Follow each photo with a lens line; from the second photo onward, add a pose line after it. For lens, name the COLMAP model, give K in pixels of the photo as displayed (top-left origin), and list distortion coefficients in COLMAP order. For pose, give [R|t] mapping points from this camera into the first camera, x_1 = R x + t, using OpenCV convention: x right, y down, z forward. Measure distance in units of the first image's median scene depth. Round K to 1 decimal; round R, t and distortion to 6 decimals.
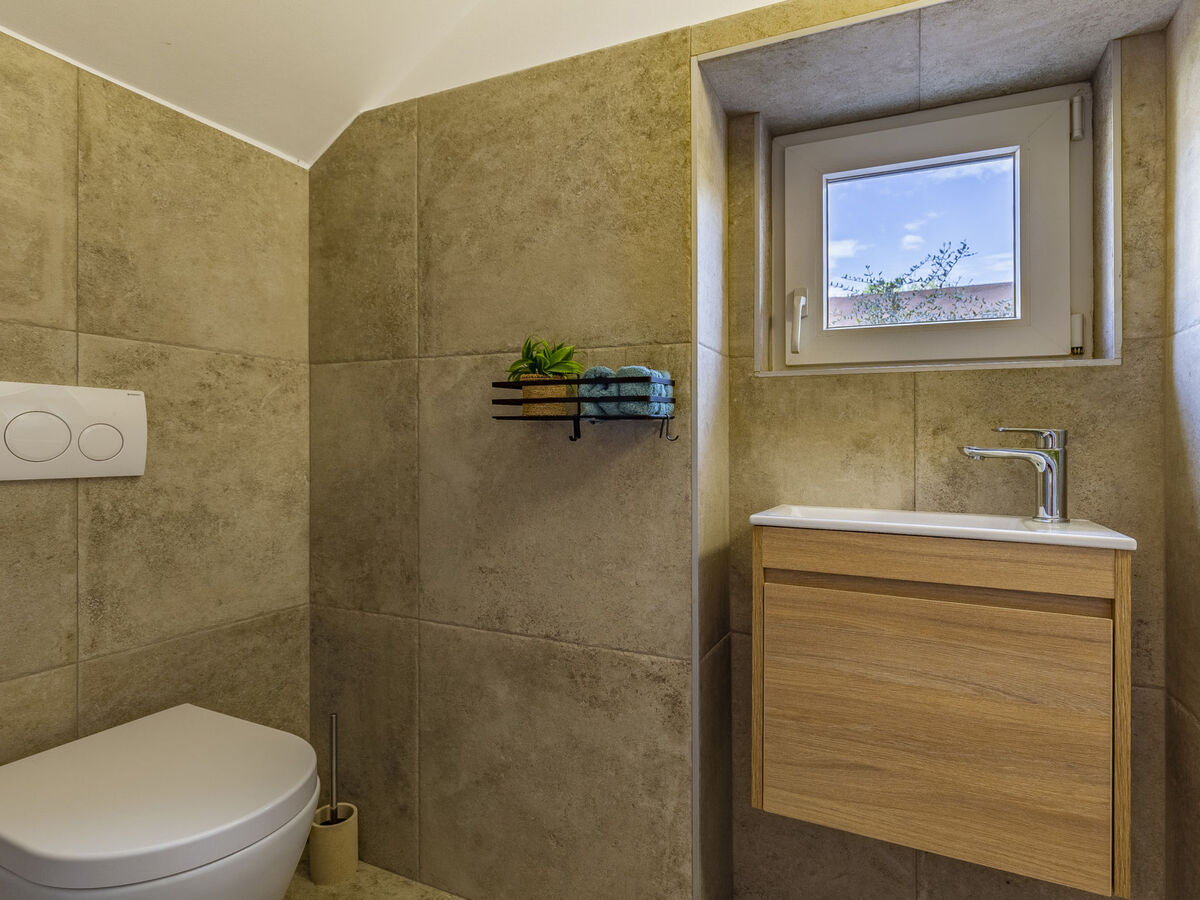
lens RADIAL K [[664.6, 0, 600.0], [0, 664.6, 450.0], [0, 0, 1]] dist [0.000897, -0.001210]
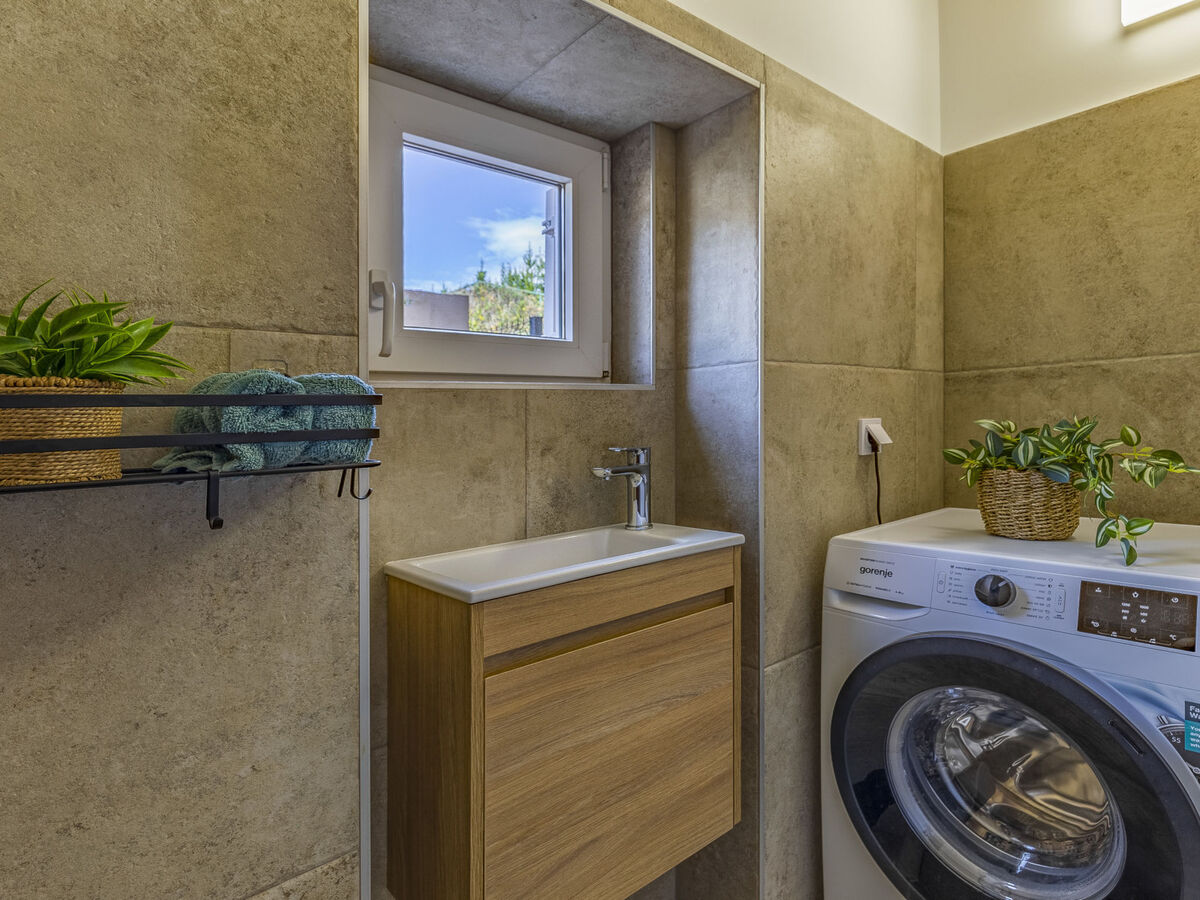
lens RADIAL K [[665.7, 0, 620.4], [0, 665.7, 420.7], [0, 0, 1]] dist [-0.001241, -0.000900]
pose [[0.395928, -0.022605, 0.918003, -0.328240], [0.046102, 0.998926, 0.004714, -0.072687], [-0.917124, 0.040456, 0.396545, 0.519039]]
